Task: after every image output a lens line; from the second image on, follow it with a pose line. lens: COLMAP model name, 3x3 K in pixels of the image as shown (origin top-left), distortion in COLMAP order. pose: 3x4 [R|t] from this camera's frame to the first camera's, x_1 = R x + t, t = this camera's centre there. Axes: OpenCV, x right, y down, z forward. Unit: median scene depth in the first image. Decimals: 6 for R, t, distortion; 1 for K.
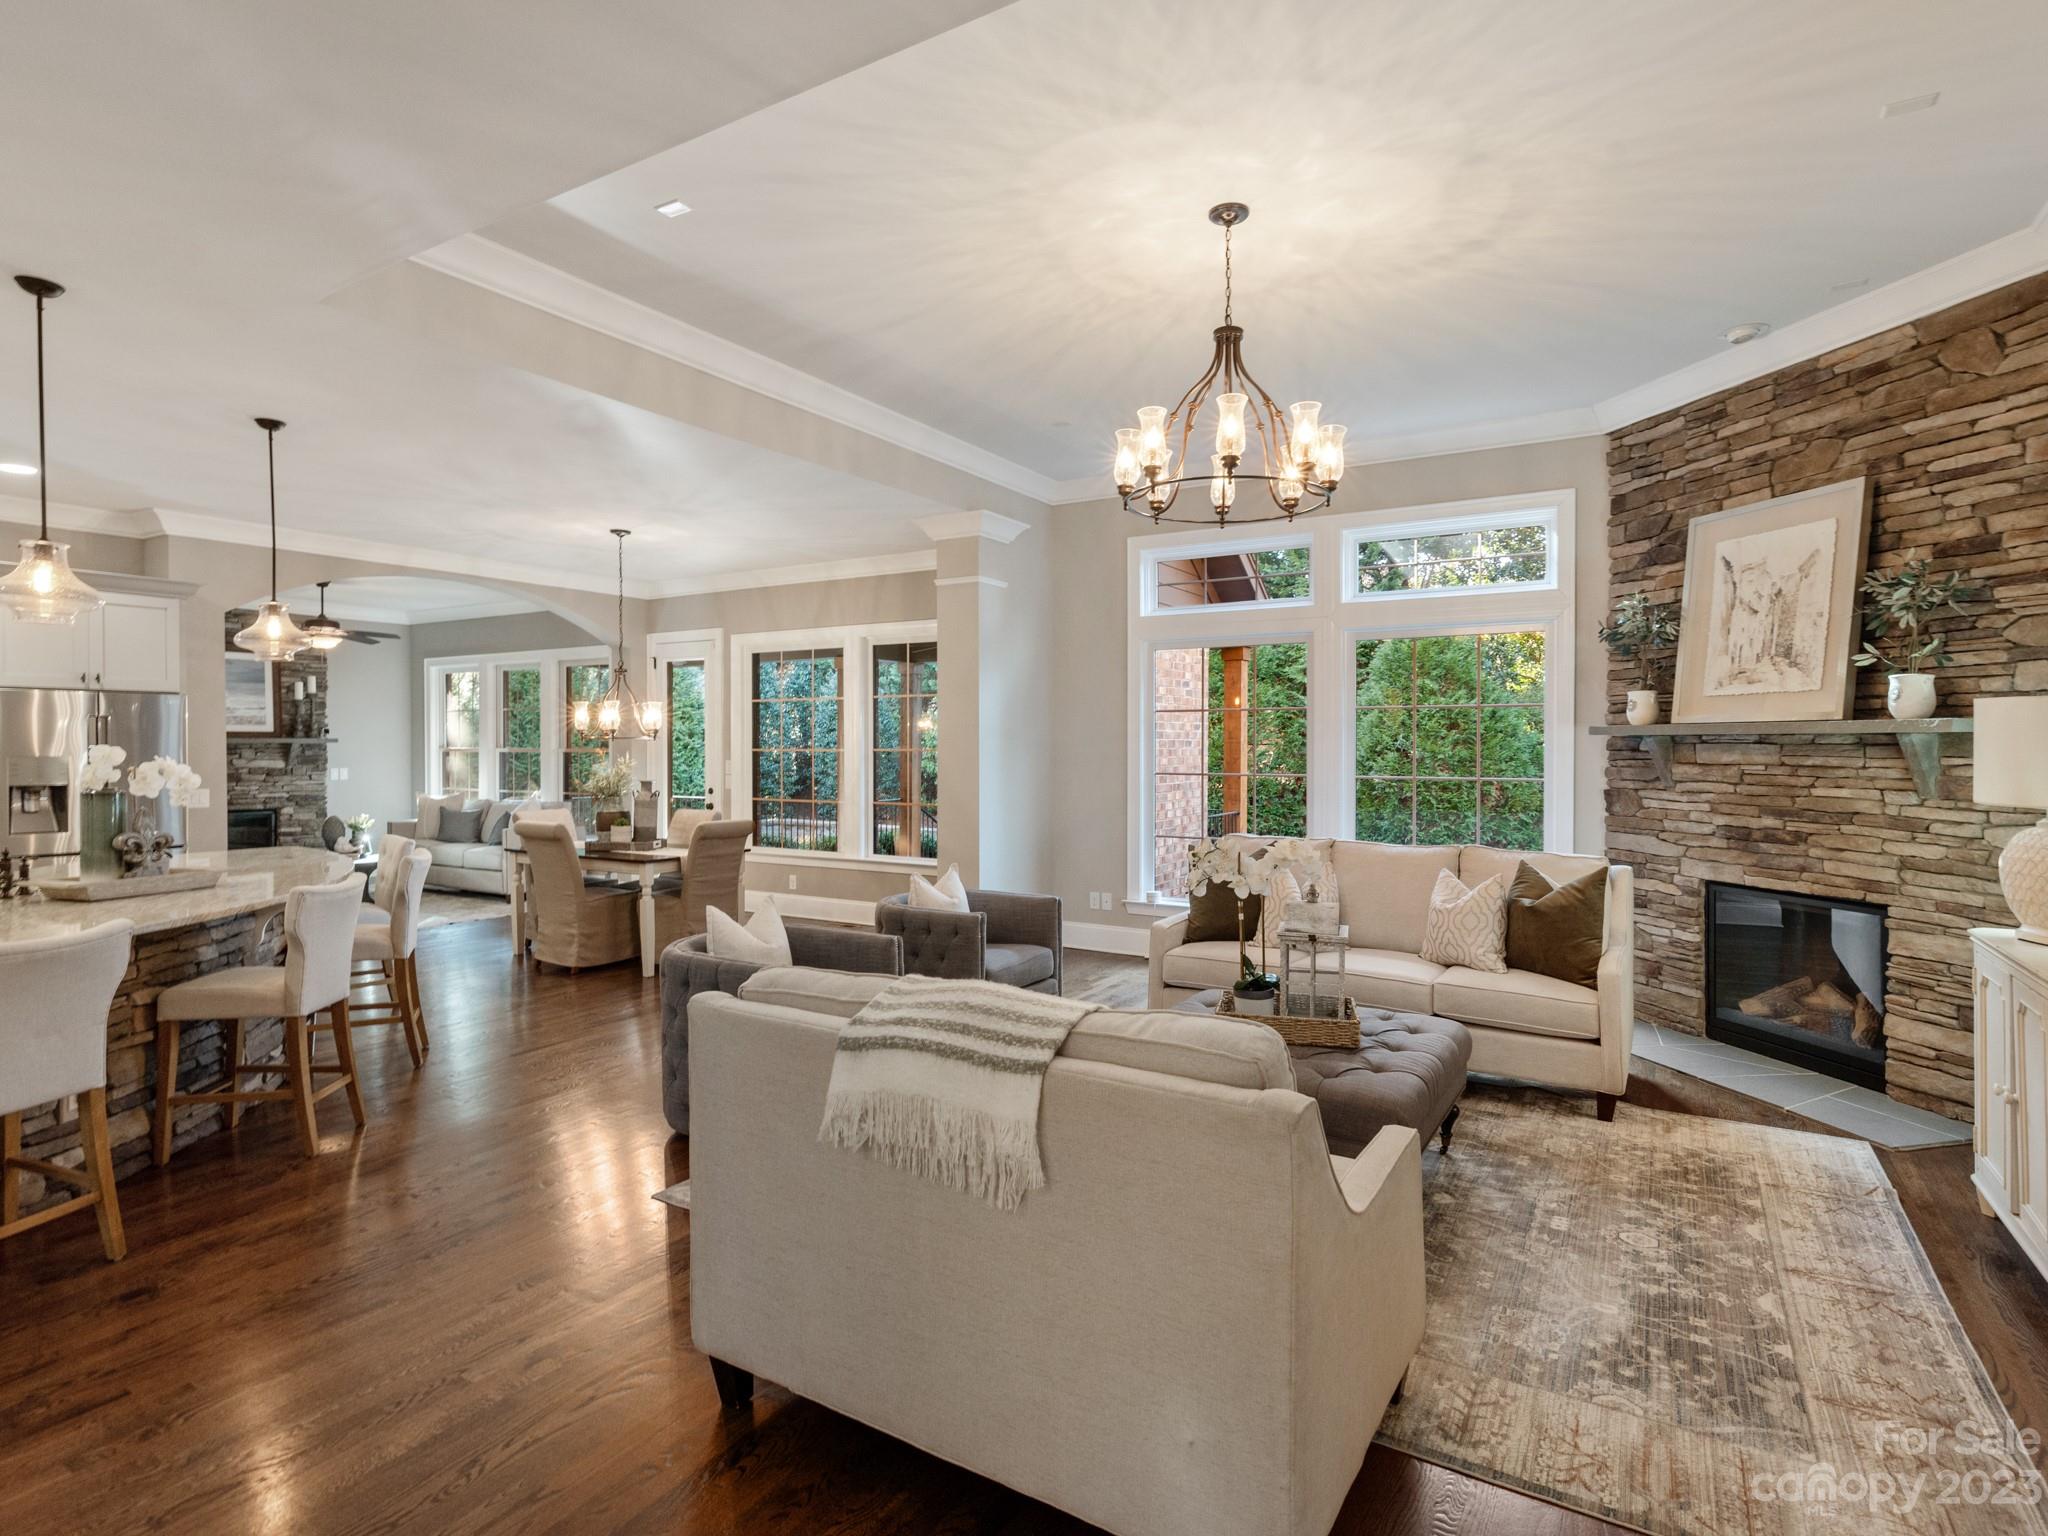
lens RADIAL K [[1054.2, 0, 1027.9], [0, 1054.2, 752.5], [0, 0, 1]] dist [-0.000155, -0.000574]
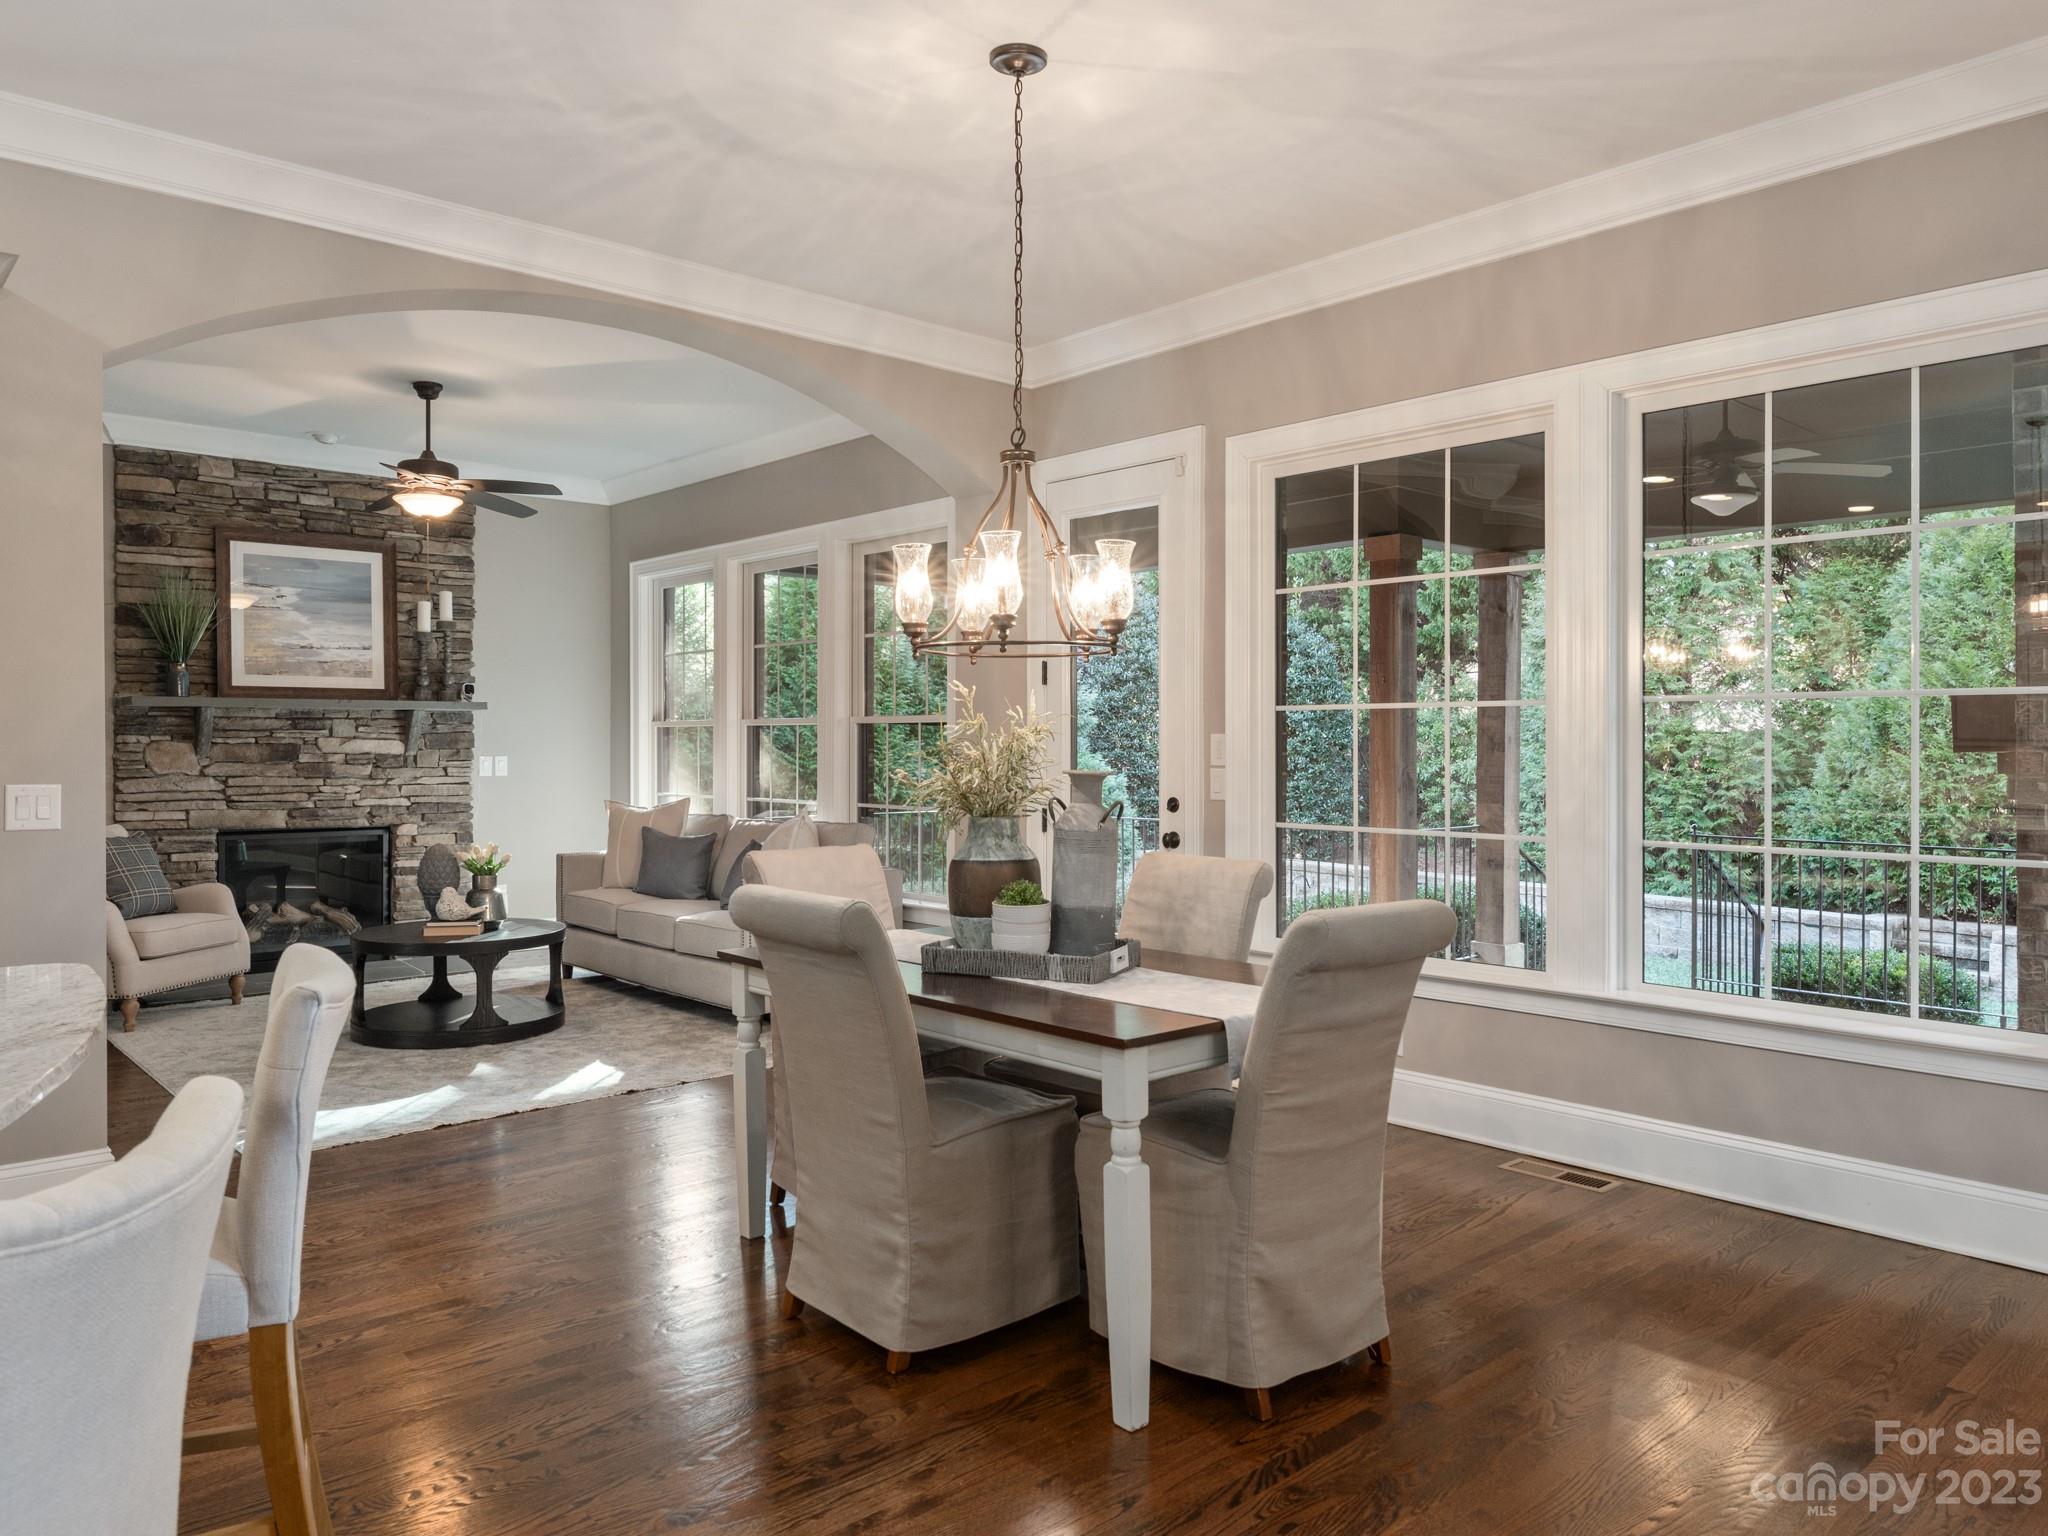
lens RADIAL K [[1423.1, 0, 1018.8], [0, 1423.1, 768.8], [0, 0, 1]] dist [0.004055, -0.005813]
pose [[0.955616, 0.006320, -0.294548, -0.187965], [-0.003616, 0.999946, 0.009723, 0.015901], [0.294593, -0.008226, 0.955587, 0.418744]]
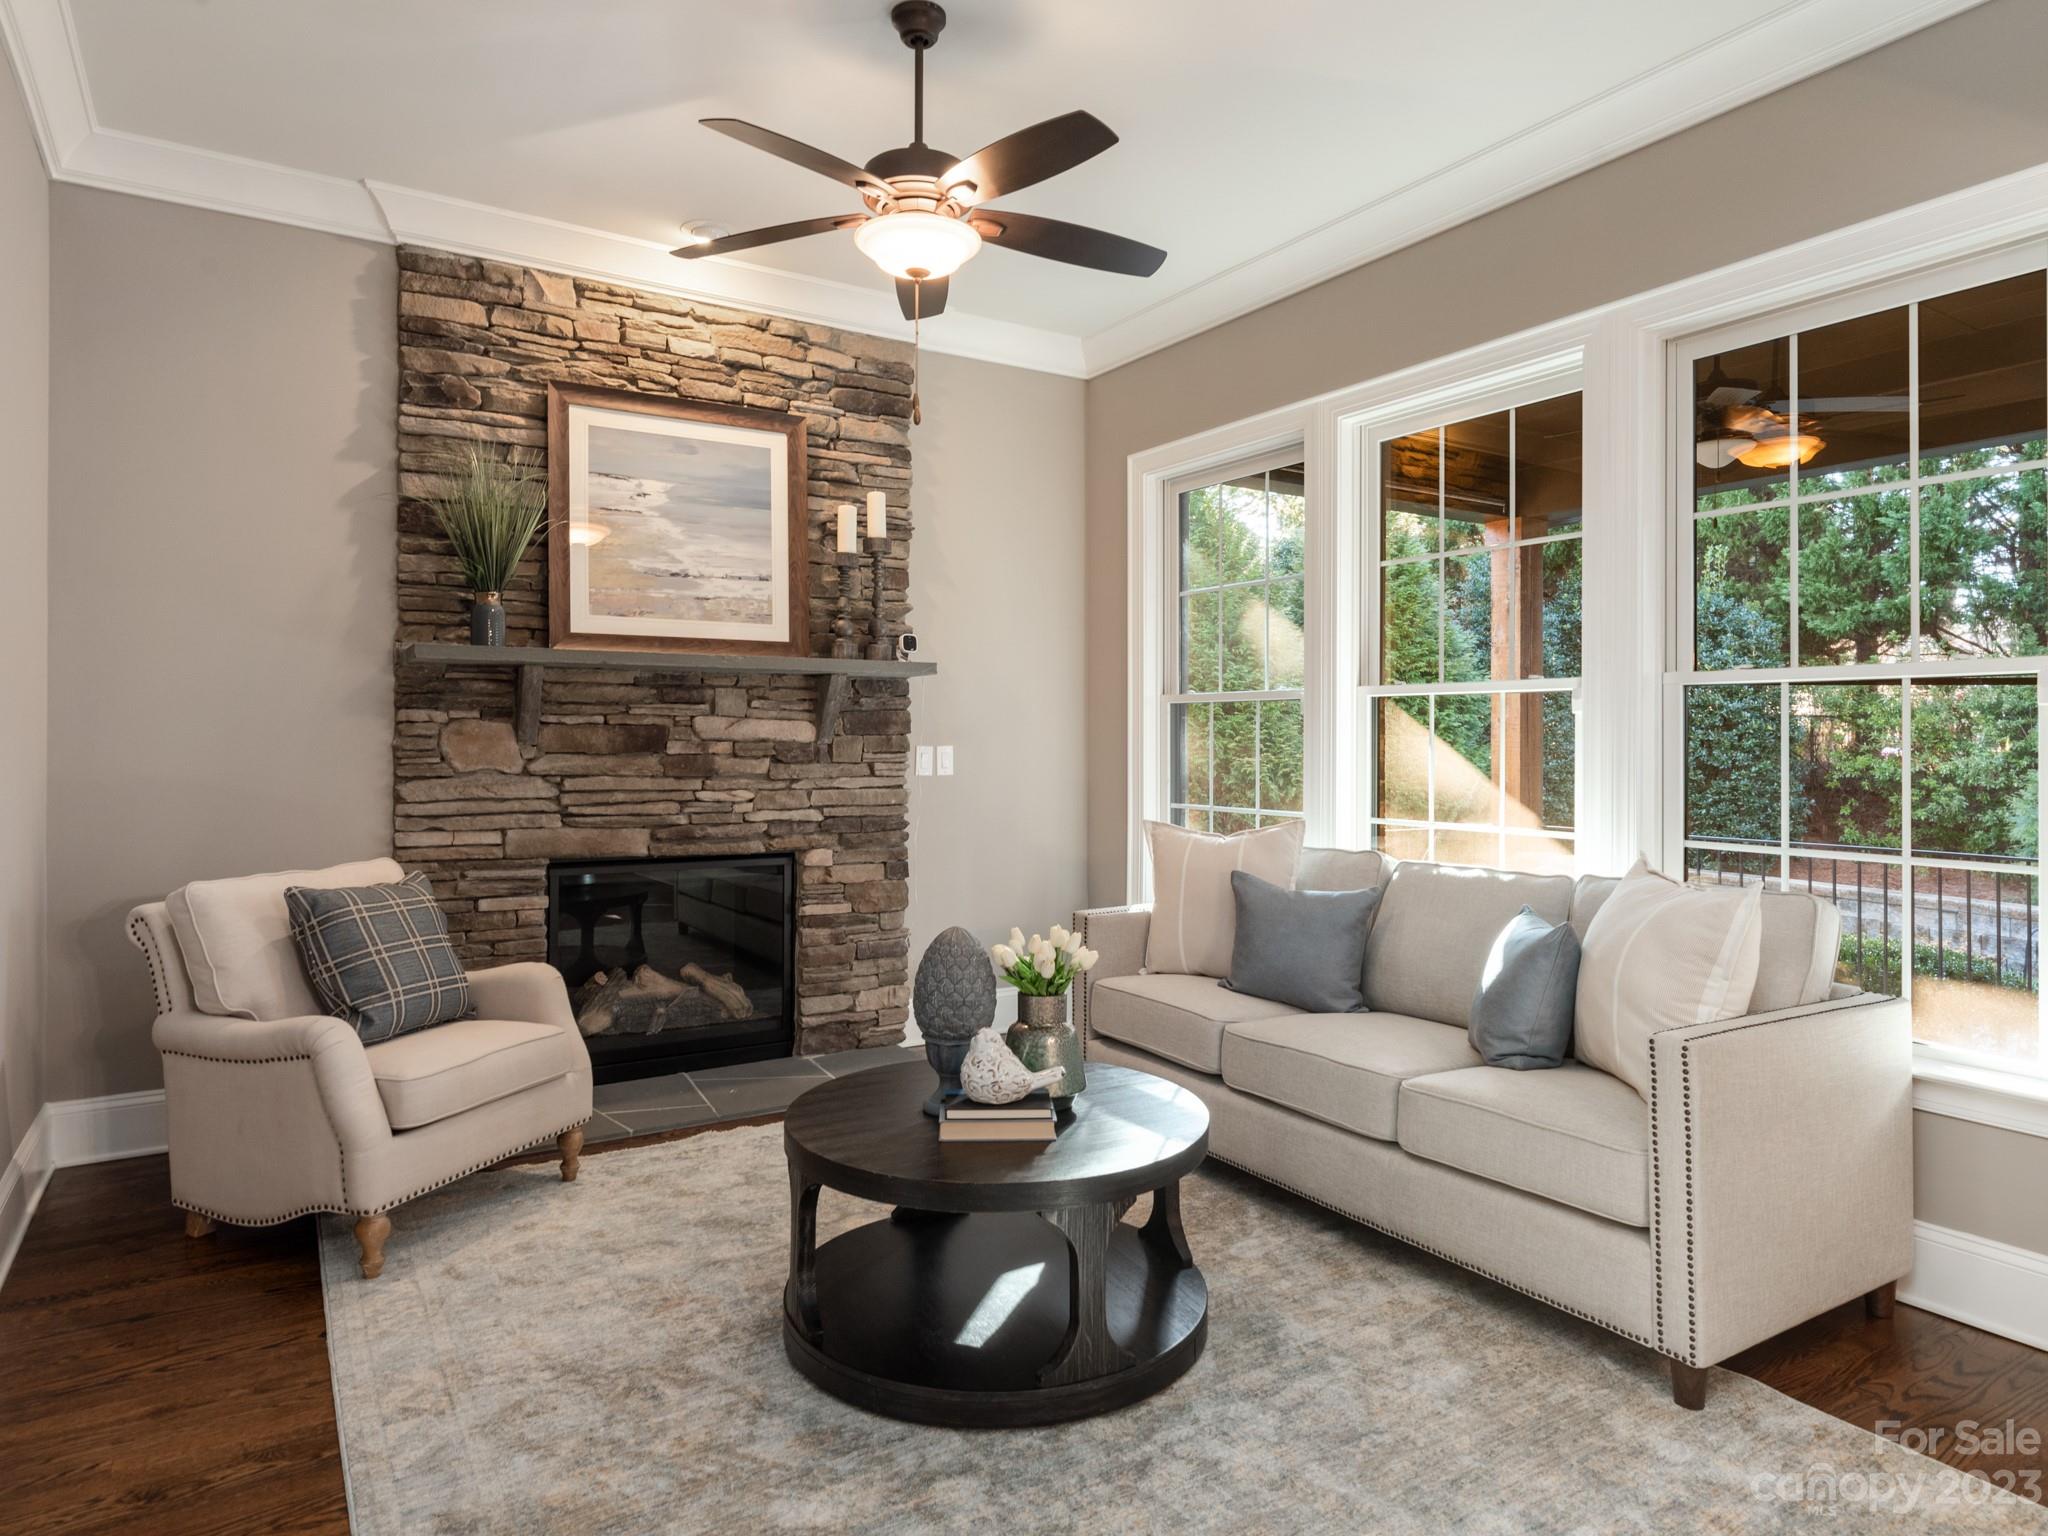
lens RADIAL K [[1266.6, 0, 1020.7], [0, 1266.6, 764.6], [0, 0, 1]] dist [-0.005734, -0.000508]
pose [[0.887806, 0.013626, -0.460016, -0.497089], [-0.008281, 0.999873, 0.013636, 0.018150], [0.460143, -0.008296, 0.887806, 0.727769]]
